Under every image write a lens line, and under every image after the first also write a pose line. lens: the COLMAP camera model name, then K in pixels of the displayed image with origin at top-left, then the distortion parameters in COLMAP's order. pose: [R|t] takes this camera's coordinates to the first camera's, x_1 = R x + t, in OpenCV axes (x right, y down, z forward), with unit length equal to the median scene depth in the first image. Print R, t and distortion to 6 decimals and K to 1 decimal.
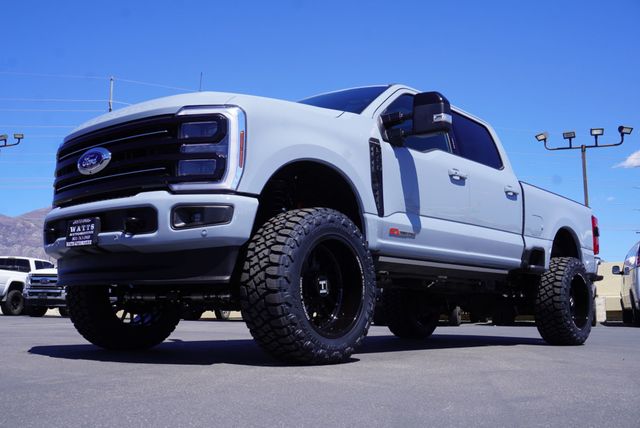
lens RADIAL K [[684.7, 0, 320.0], [0, 684.7, 214.0], [0, 0, 1]] dist [-0.009823, -0.004329]
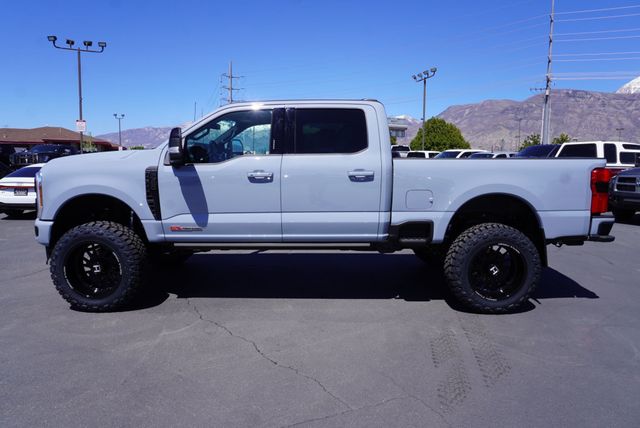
lens RADIAL K [[429.1, 0, 315.1], [0, 429.1, 216.0], [0, 0, 1]] dist [-0.035328, 0.033780]
pose [[0.633754, 0.091098, -0.768152, 1.041736], [0.117048, 0.970313, 0.211642, -0.165621], [0.764628, -0.224040, 0.604277, 0.709993]]
